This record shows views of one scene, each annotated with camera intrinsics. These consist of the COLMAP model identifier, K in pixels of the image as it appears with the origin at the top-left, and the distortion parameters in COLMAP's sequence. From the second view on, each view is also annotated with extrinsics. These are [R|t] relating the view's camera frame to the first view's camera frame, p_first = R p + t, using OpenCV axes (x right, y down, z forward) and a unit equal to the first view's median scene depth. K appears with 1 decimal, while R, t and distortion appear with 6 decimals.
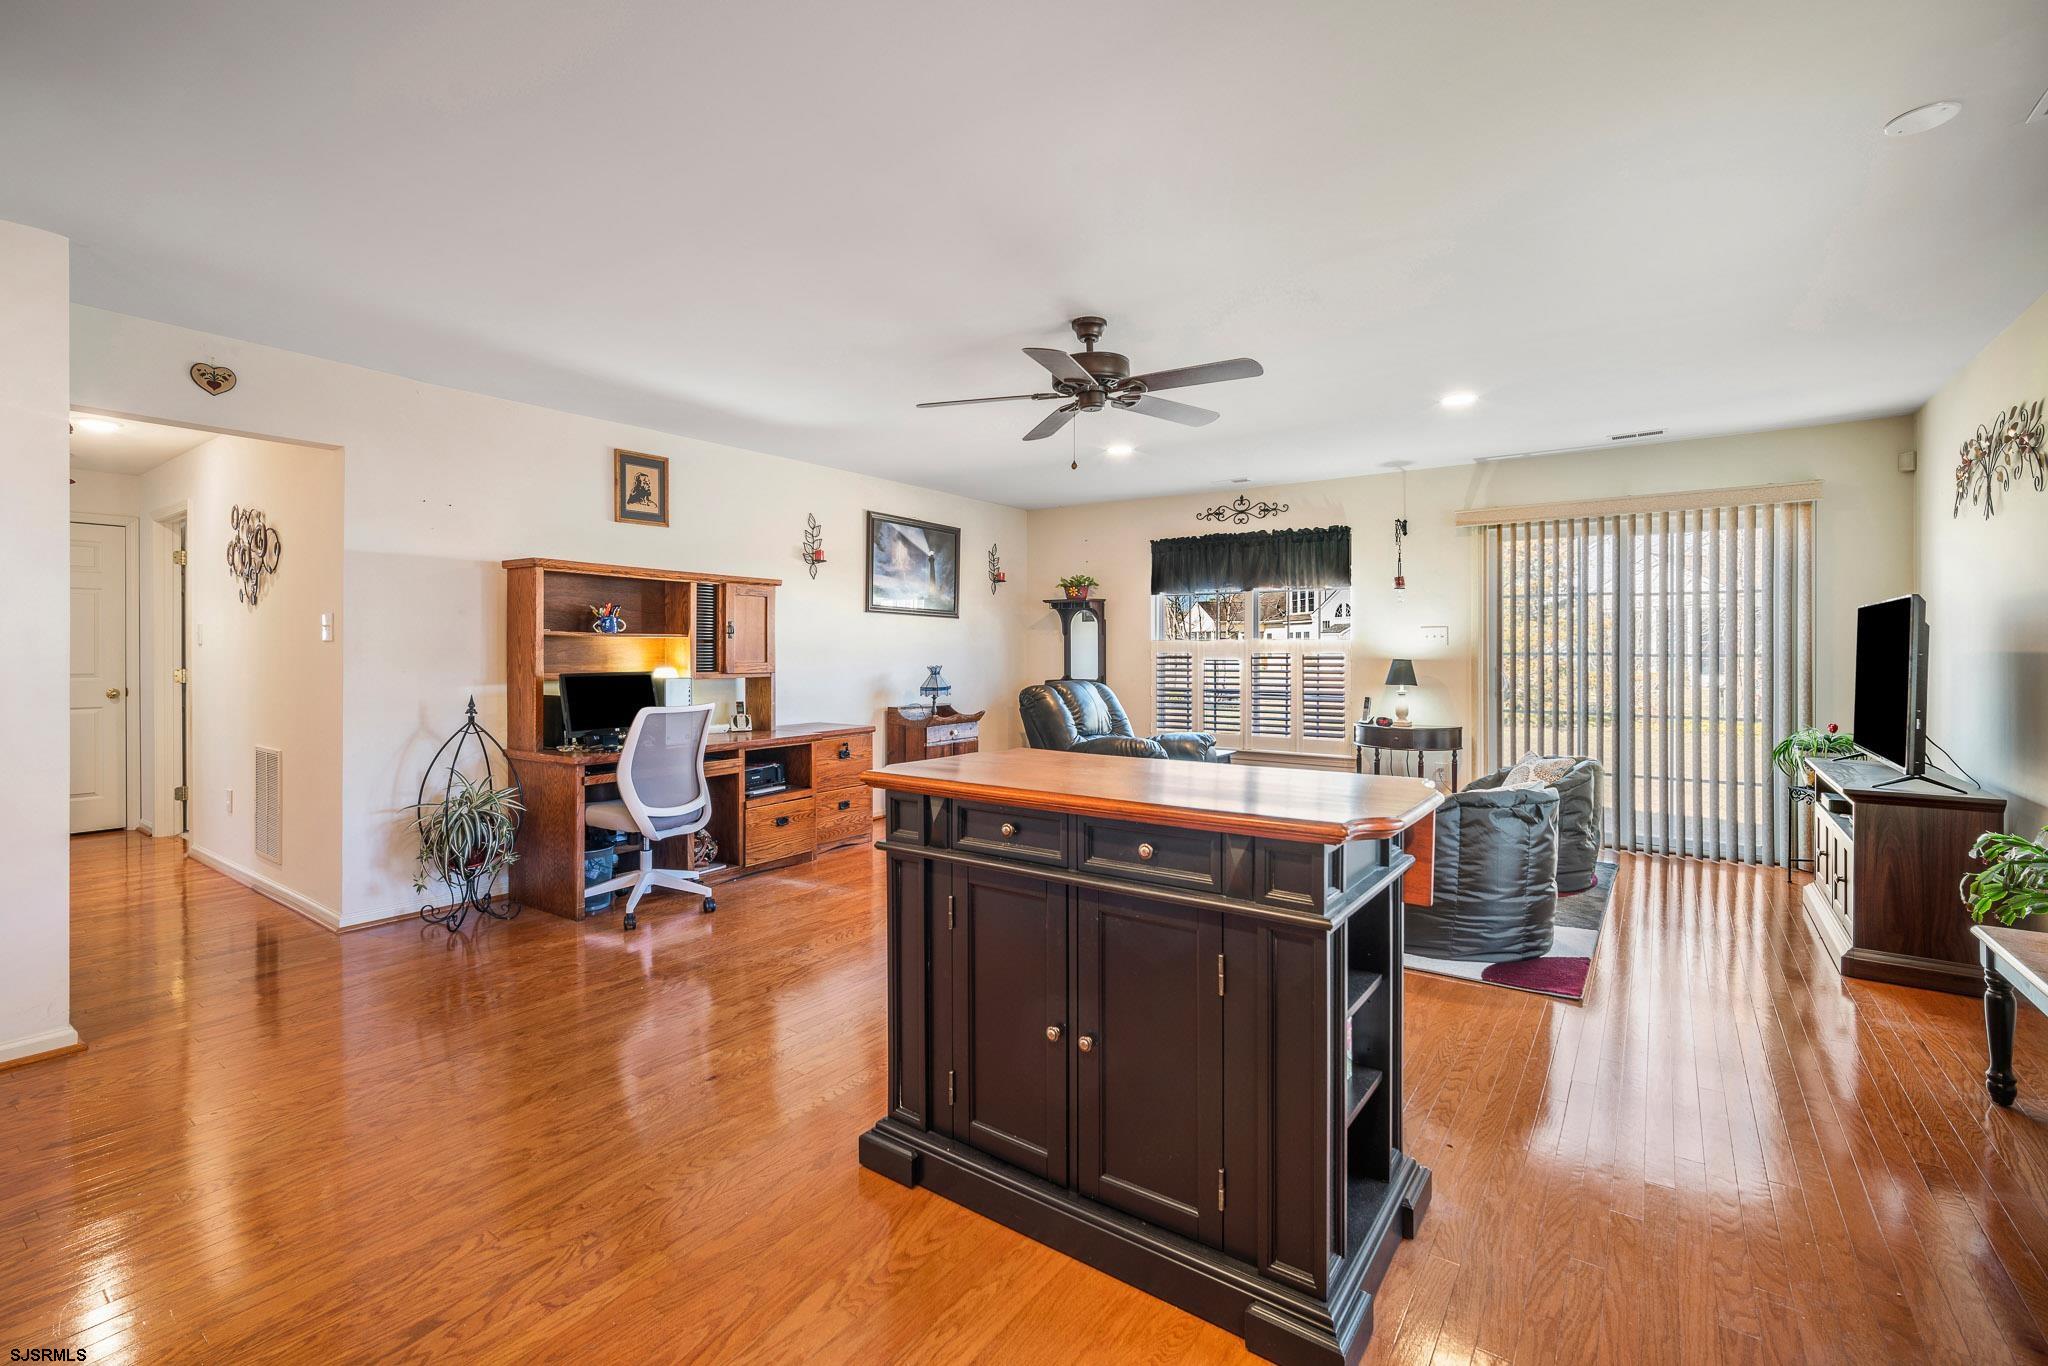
lens RADIAL K [[893.6, 0, 1022.3], [0, 893.6, 652.0], [0, 0, 1]] dist [-0.014470, 0.004257]
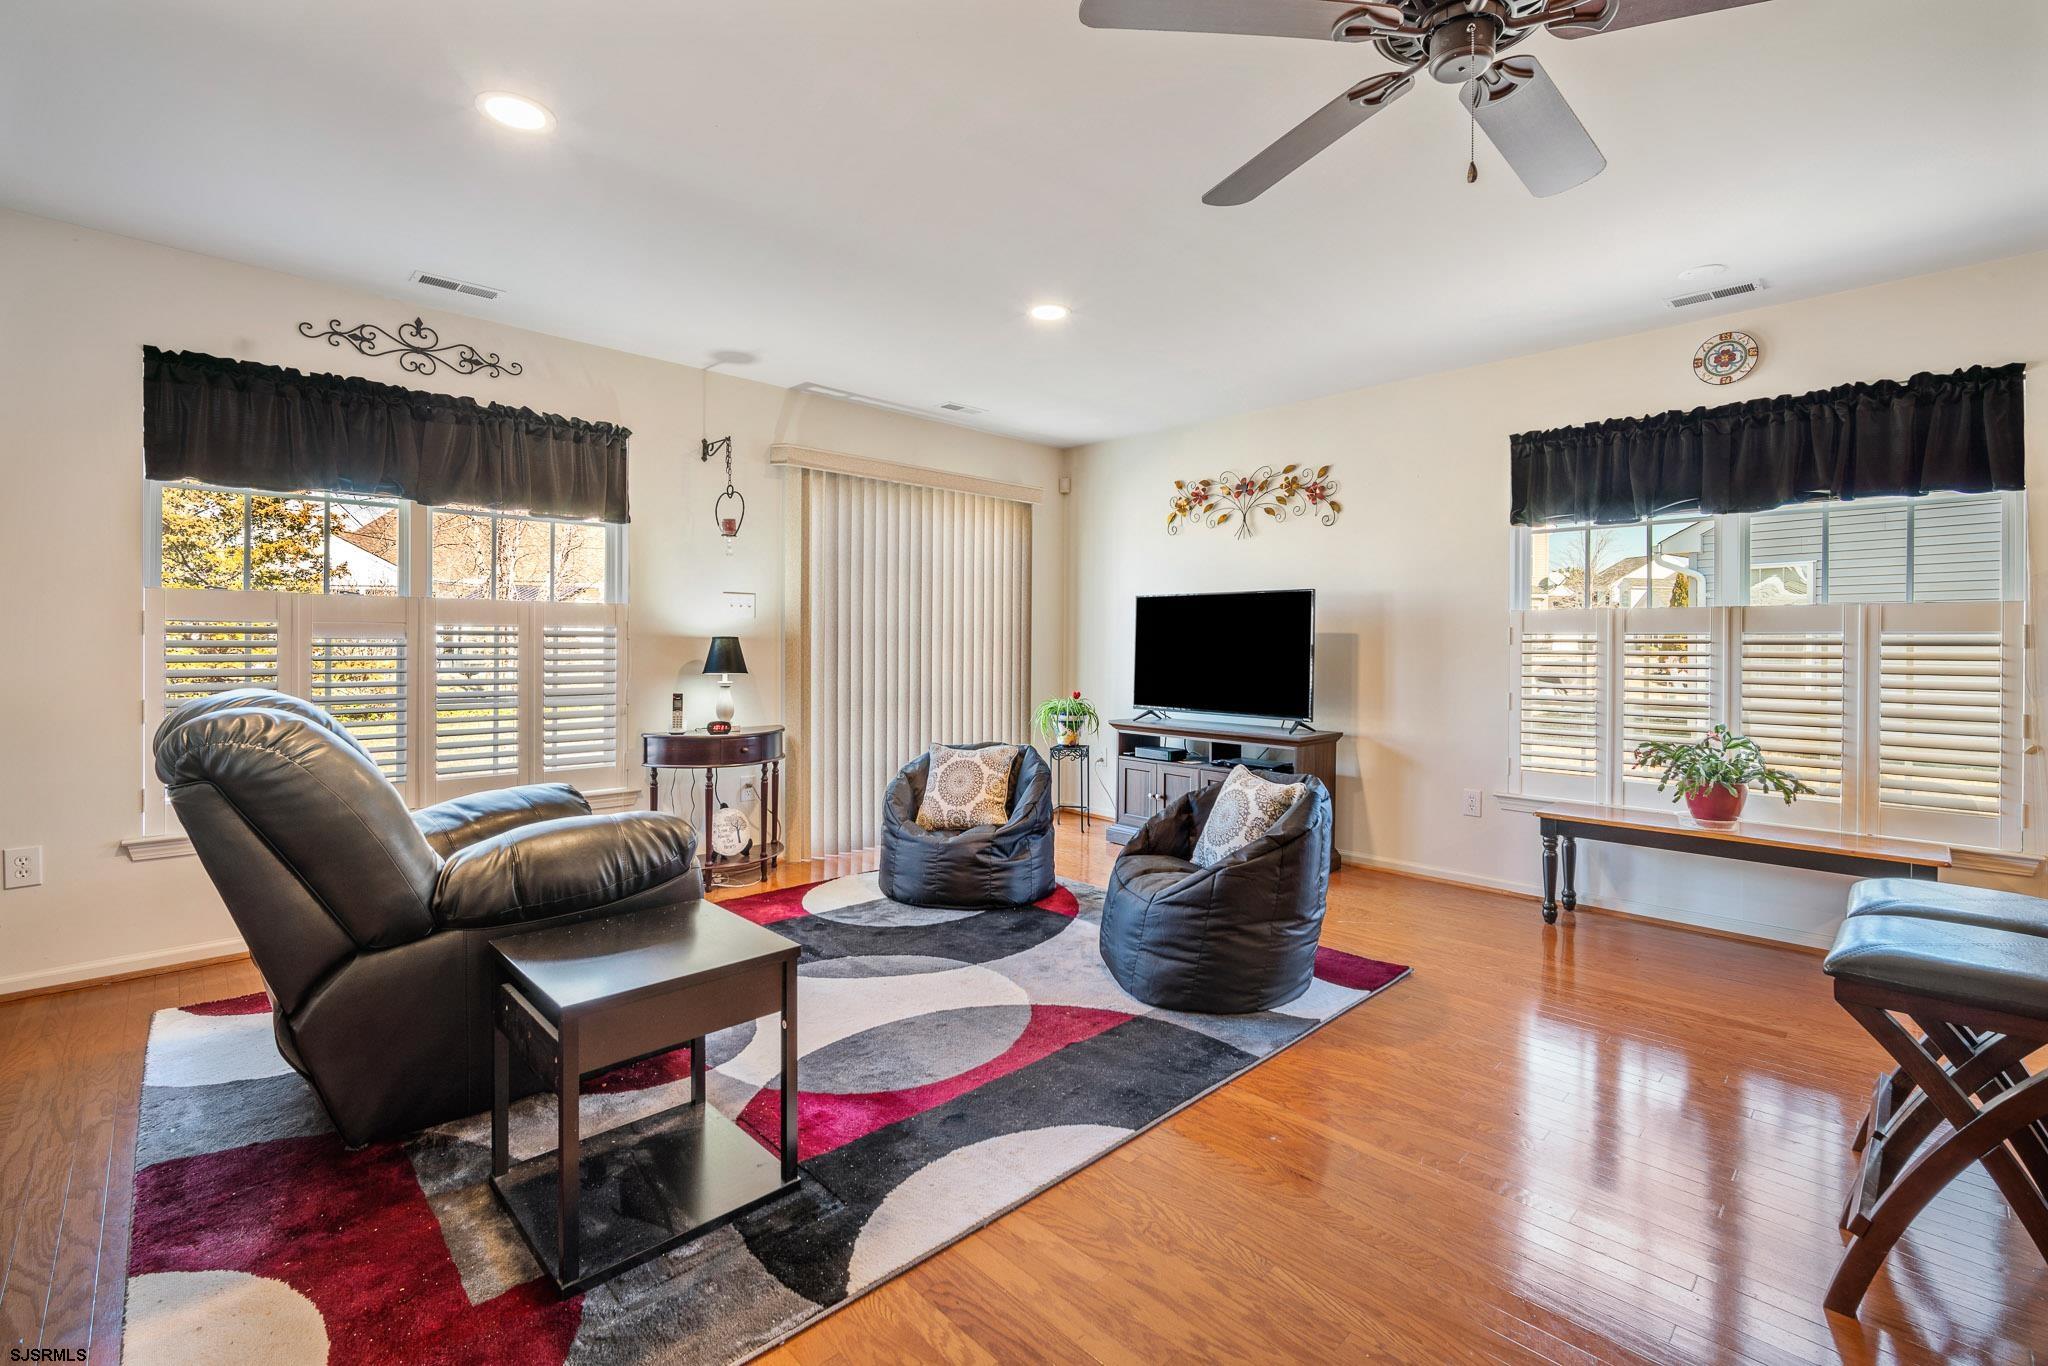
lens RADIAL K [[893.6, 0, 1022.3], [0, 893.6, 652.0], [0, 0, 1]] dist [-0.014470, 0.004257]
pose [[0.176376, -0.008357, 0.984287, -0.246274], [-0.006063, 0.999936, 0.009576, 0.012928], [-0.984304, -0.007656, 0.176314, 0.701329]]
